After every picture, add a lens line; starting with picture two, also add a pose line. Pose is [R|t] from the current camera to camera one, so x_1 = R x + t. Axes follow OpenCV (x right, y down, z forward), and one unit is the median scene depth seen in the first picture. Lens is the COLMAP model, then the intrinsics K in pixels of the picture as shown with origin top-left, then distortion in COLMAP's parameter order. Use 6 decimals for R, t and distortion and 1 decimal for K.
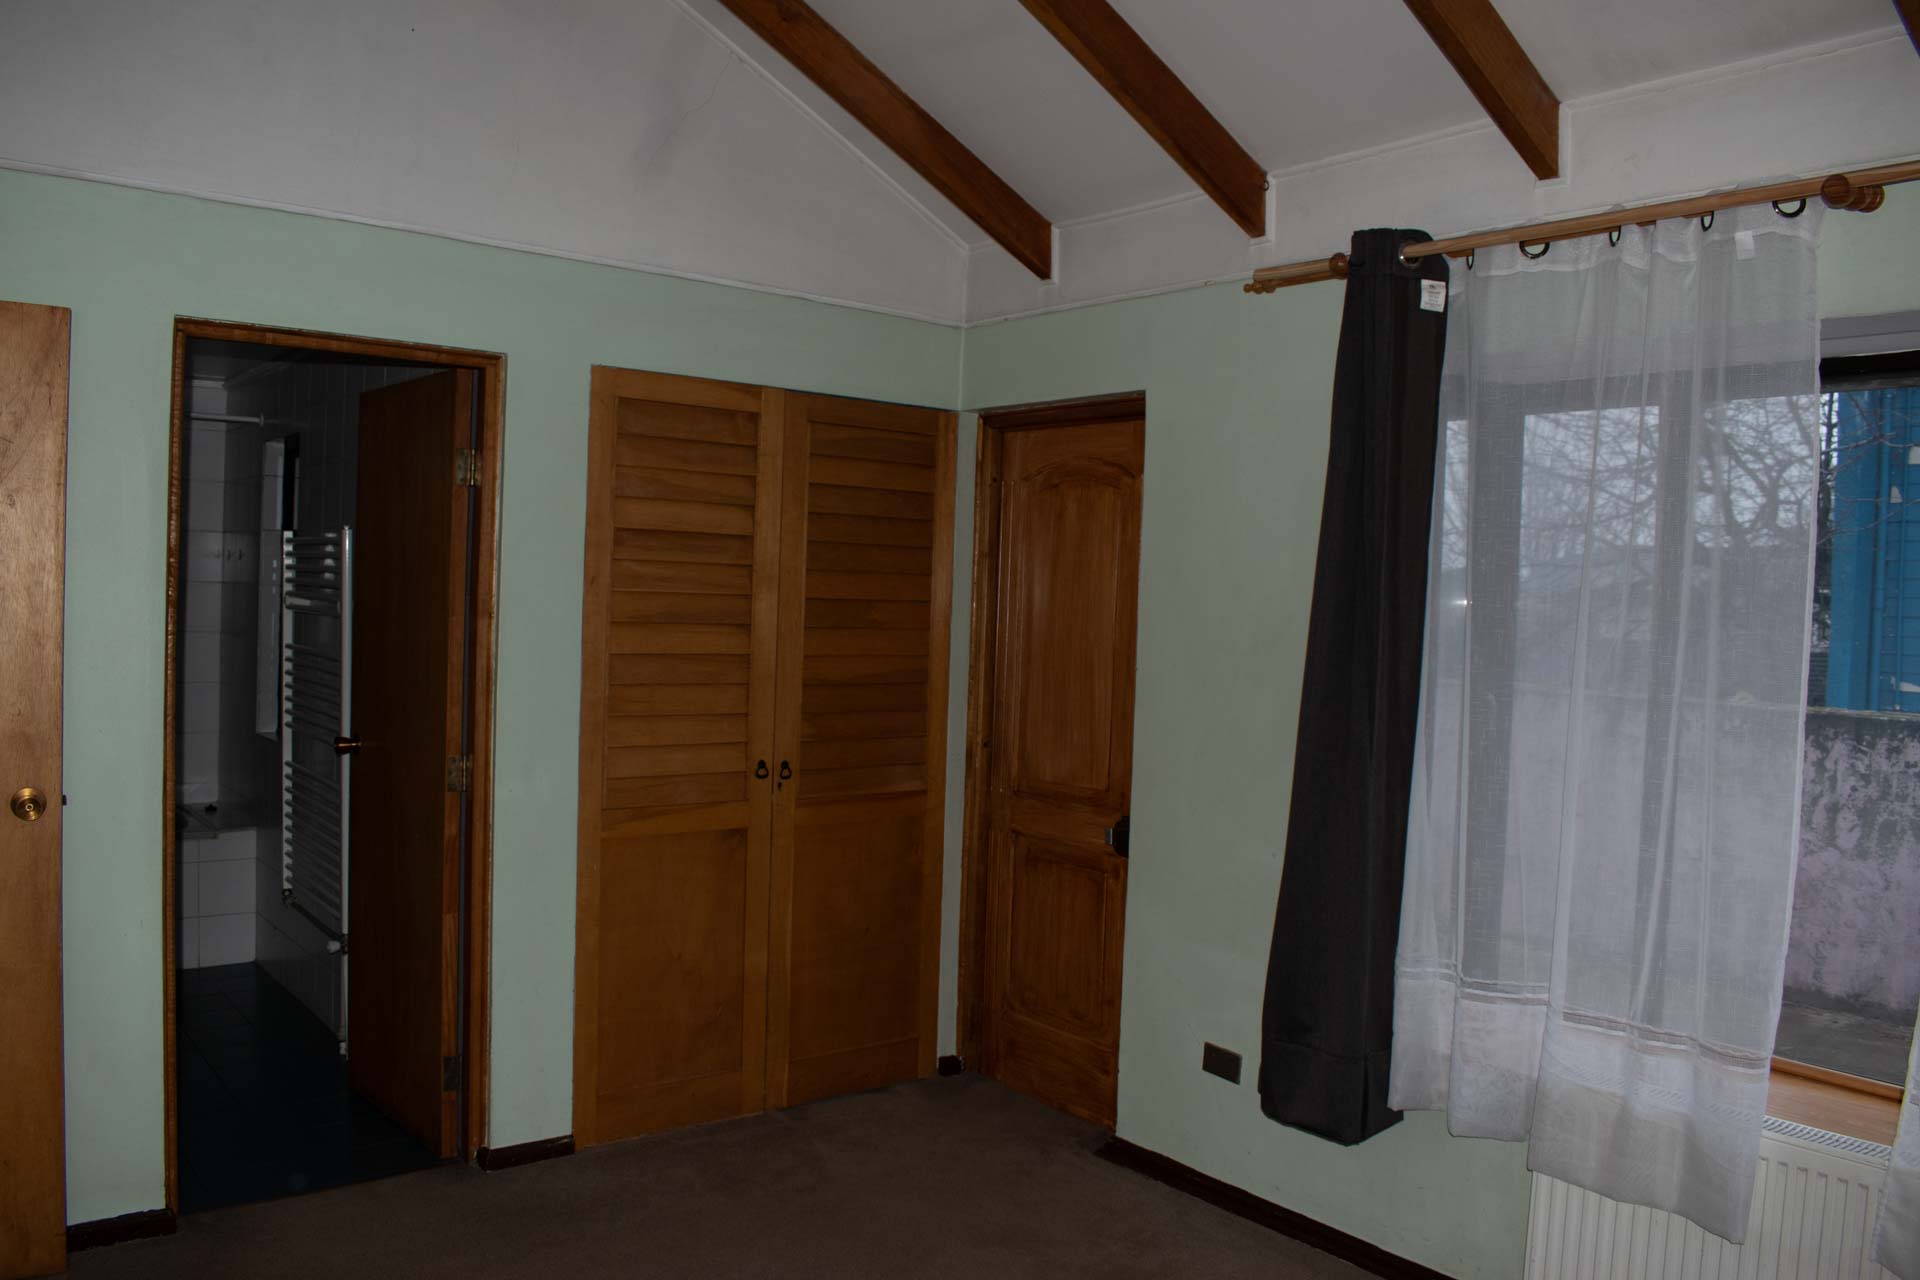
lens RADIAL K [[1479.3, 0, 960.0], [0, 1479.3, 640.0], [0, 0, 1]] dist [-0.009998, -0.003365]
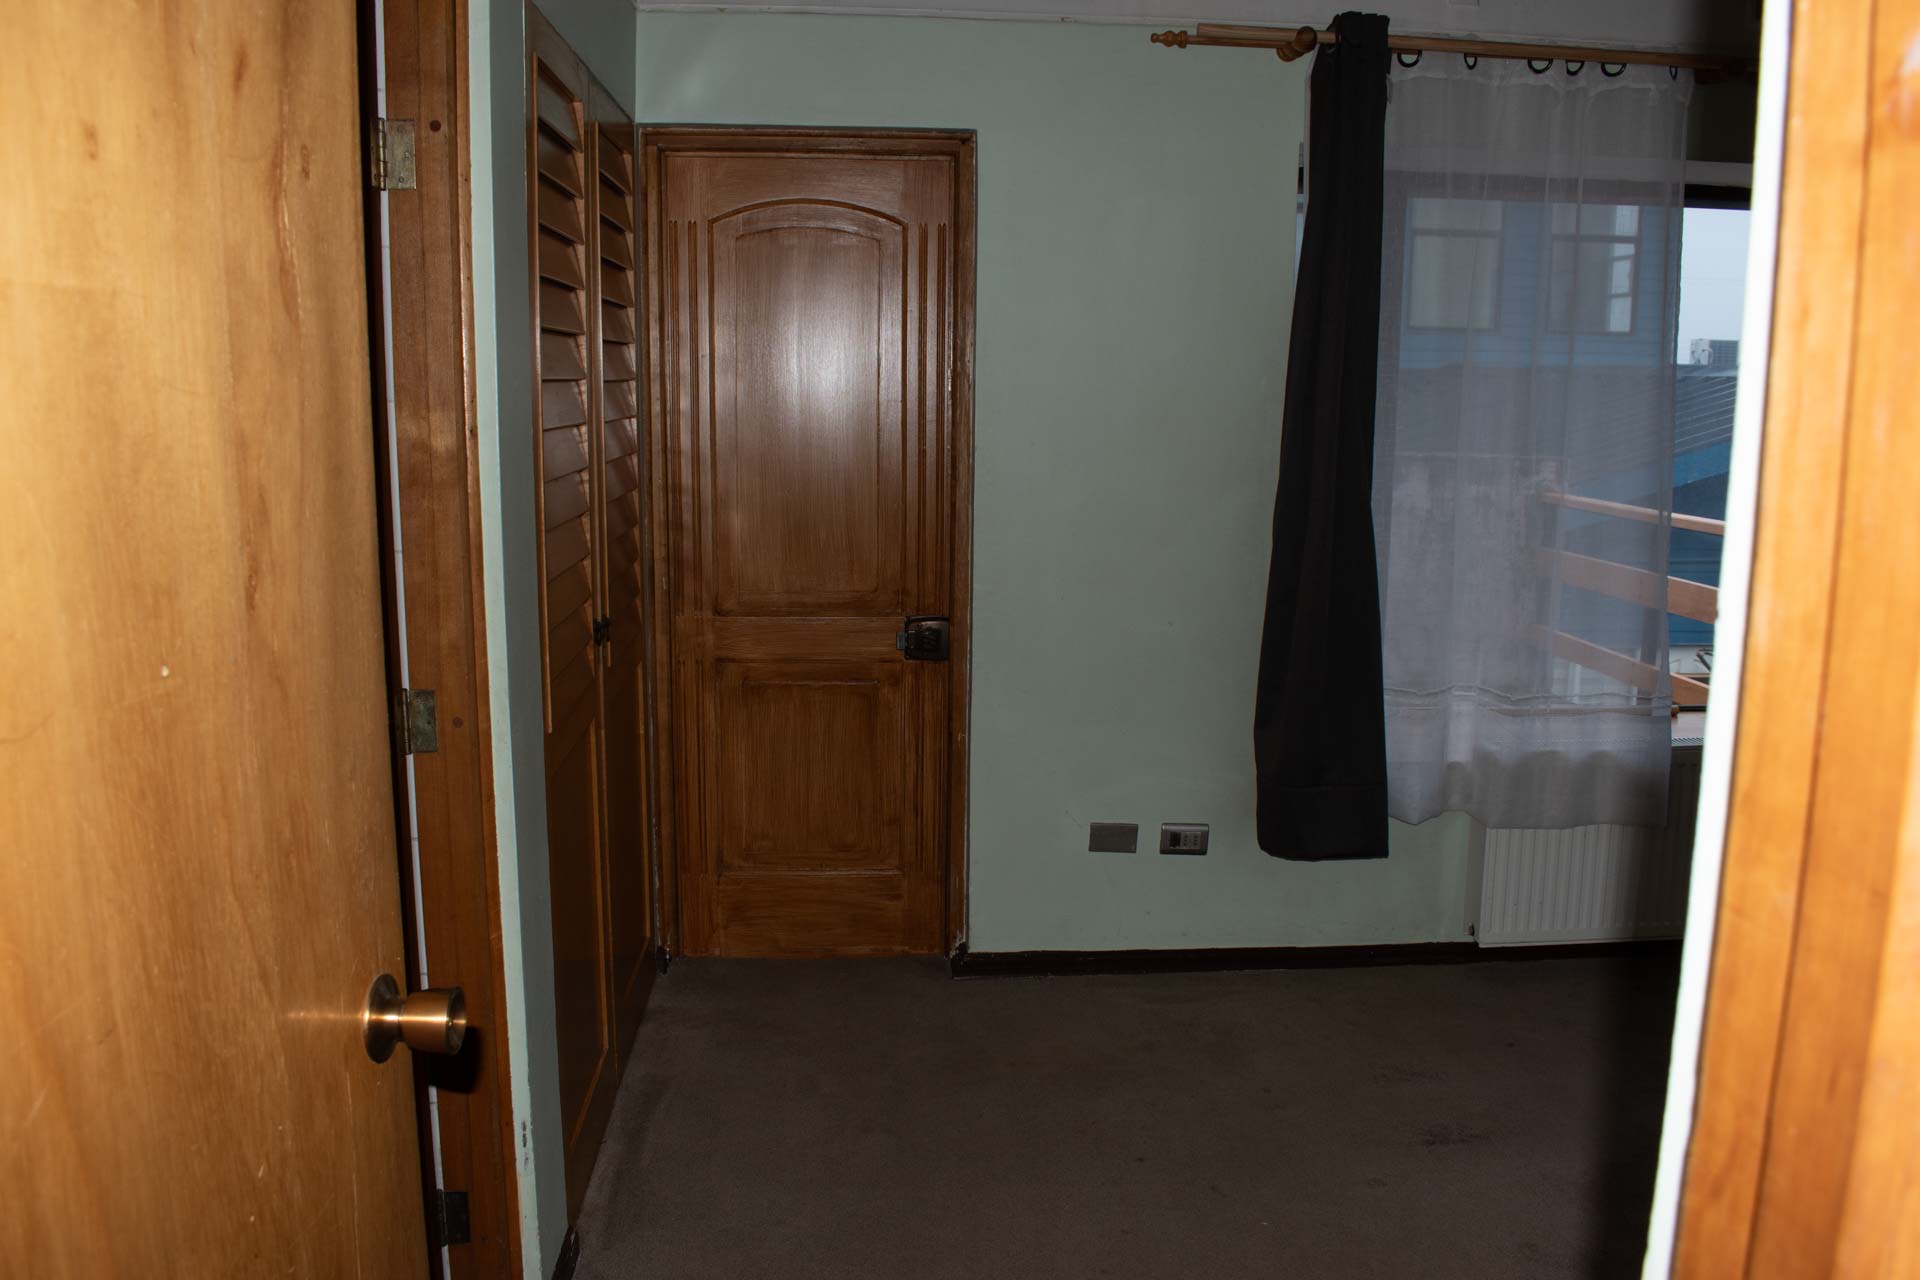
lens RADIAL K [[1479.3, 0, 960.0], [0, 1479.3, 640.0], [0, 0, 1]] dist [-0.009998, -0.003365]
pose [[0.568777, -0.138966, 0.810667, -0.551279], [0.025451, 0.988125, 0.151529, -0.002001], [-0.822098, -0.065555, 0.565560, 0.425354]]
